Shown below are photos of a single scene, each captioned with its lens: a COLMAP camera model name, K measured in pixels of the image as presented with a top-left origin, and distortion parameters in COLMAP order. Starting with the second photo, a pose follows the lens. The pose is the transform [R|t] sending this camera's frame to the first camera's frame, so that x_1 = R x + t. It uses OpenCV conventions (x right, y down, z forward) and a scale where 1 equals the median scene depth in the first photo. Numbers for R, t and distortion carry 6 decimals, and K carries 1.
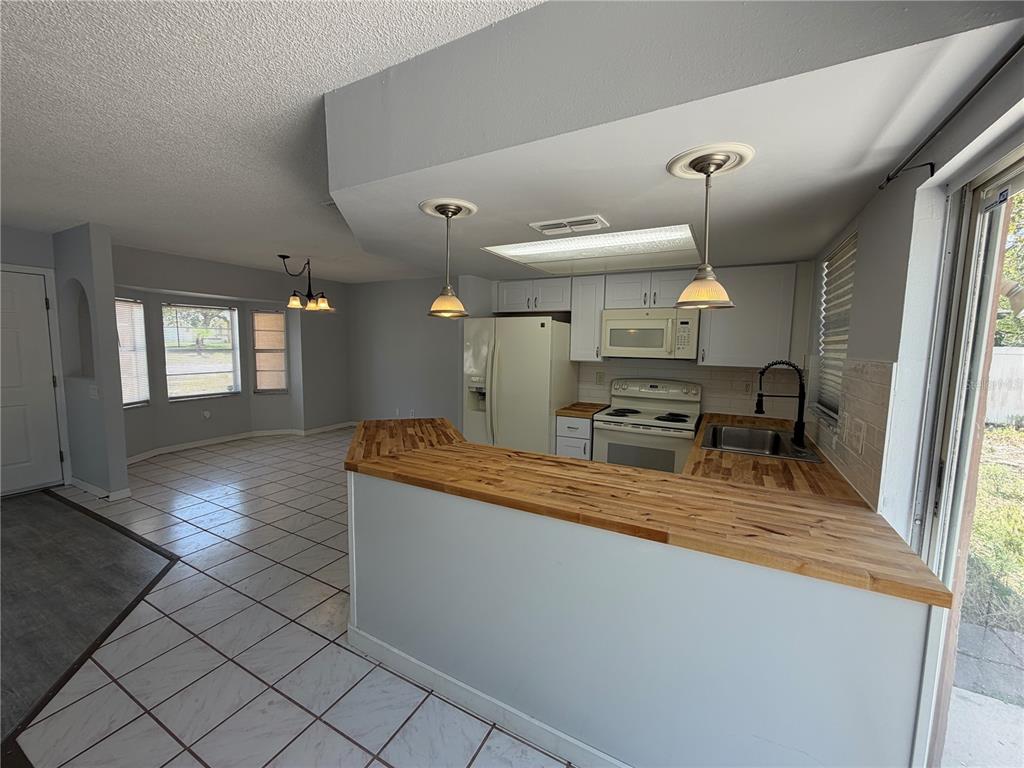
lens RADIAL K [[409.1, 0, 507.9], [0, 409.1, 382.5], [0, 0, 1]] dist [0.000386, 0.000396]
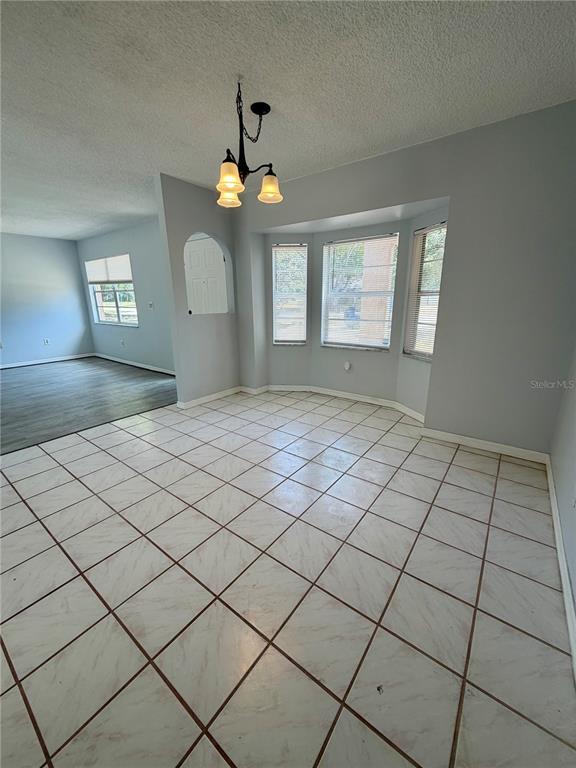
lens RADIAL K [[306.8, 0, 288.2], [0, 306.8, 380.9], [0, 0, 1]] dist [0.000386, 0.000396]
pose [[-0.148500, 0.244097, -0.958313, -0.097152], [-0.090553, 0.961630, 0.258974, -0.096881], [0.984758, 0.125236, -0.120698, 1.685945]]
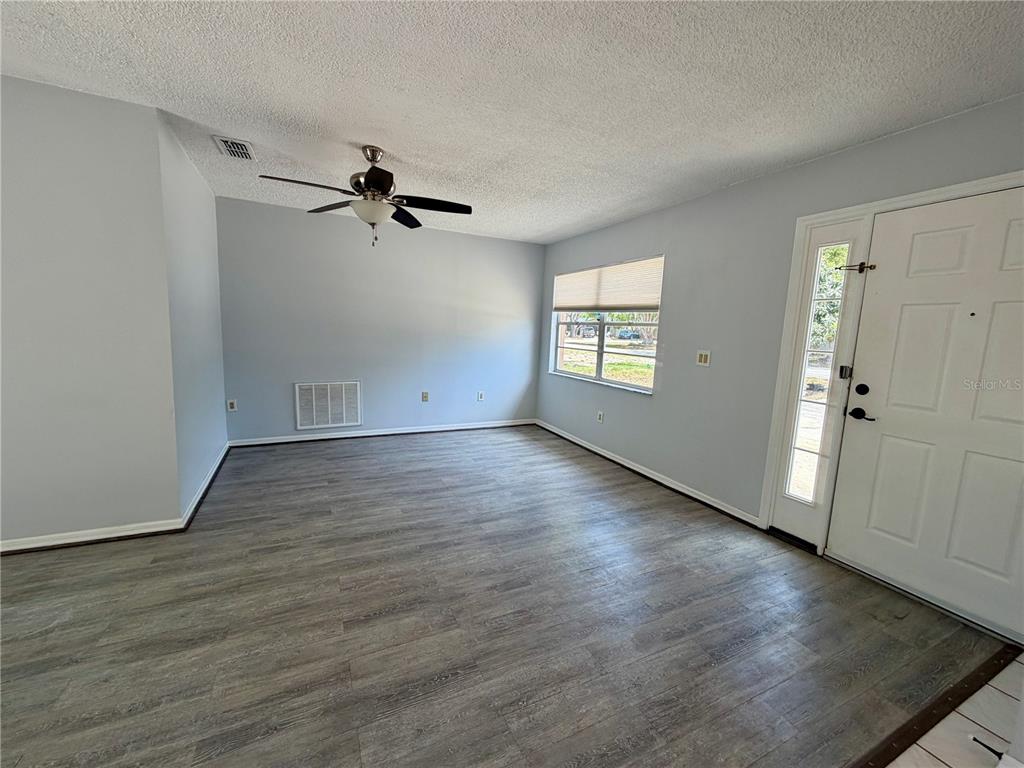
lens RADIAL K [[409.1, 0, 507.9], [0, 409.1, 382.5], [0, 0, 1]] dist [0.000386, 0.000396]
pose [[-0.588927, 0.065549, -0.805524, -0.524115], [-0.128537, 0.976422, 0.173431, -0.049445], [0.797899, 0.205678, -0.566616, 0.937510]]
